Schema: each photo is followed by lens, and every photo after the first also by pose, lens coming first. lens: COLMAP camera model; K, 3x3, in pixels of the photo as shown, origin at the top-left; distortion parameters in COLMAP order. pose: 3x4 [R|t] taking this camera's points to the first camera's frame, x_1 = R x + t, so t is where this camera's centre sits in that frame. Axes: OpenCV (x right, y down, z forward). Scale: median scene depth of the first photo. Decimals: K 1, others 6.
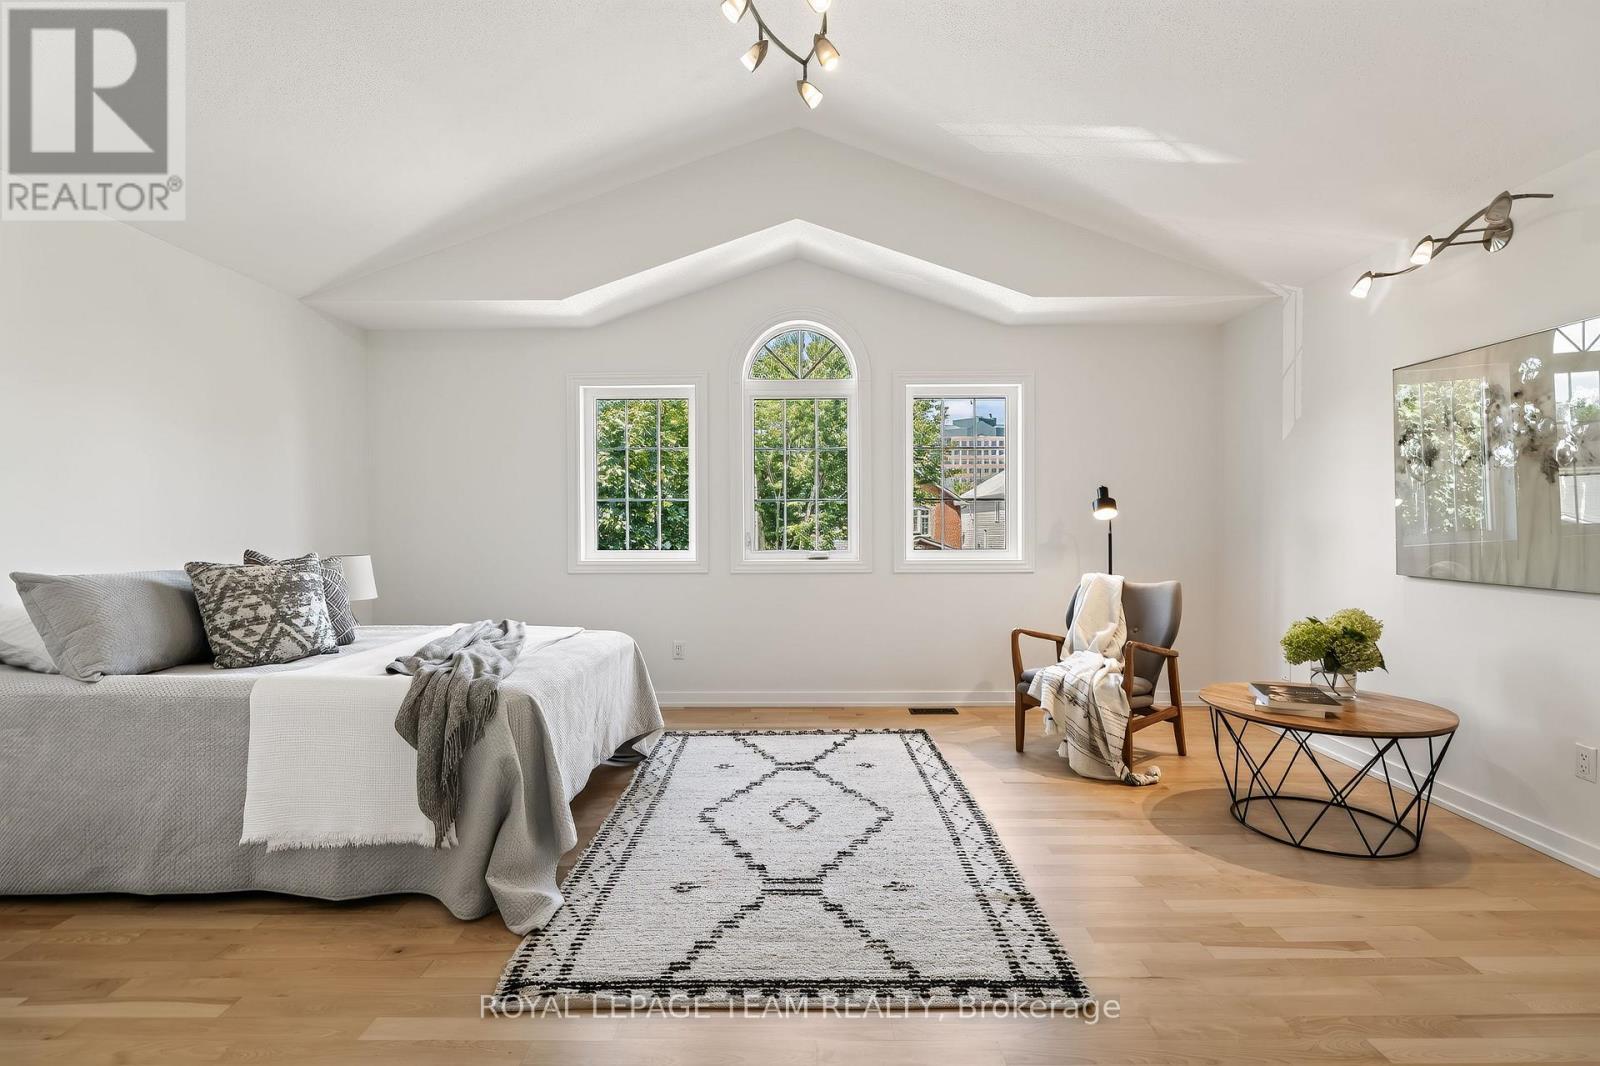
lens RADIAL K [[762.7, 0, 801.7], [0, 762.7, 547.2], [0, 0, 1]] dist [0.000361, -0.000280]
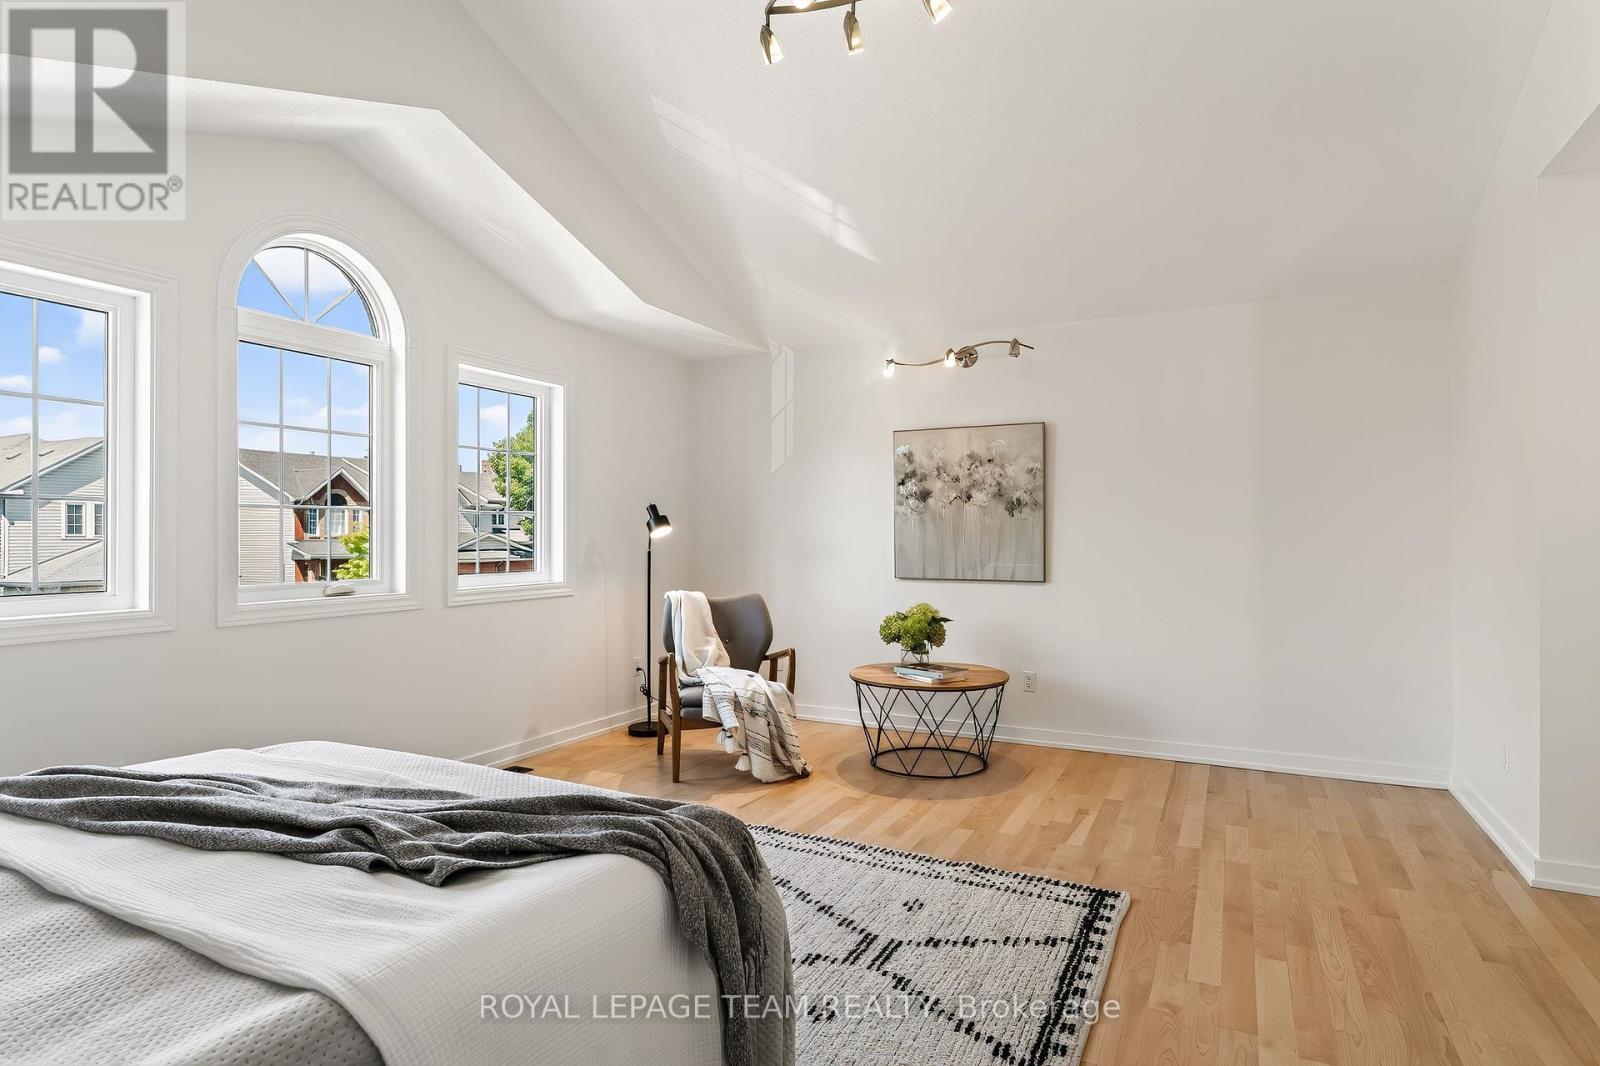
lens RADIAL K [[833.4, 0, 805.0], [0, 833.4, 537.2], [0, 0, 1]] dist [-0.003047, -0.000362]
pose [[0.460322, 0.005497, 0.887735, -0.775043], [0.028891, 0.999358, -0.021169, -0.012578], [-0.887282, 0.035392, 0.459868, 0.523041]]
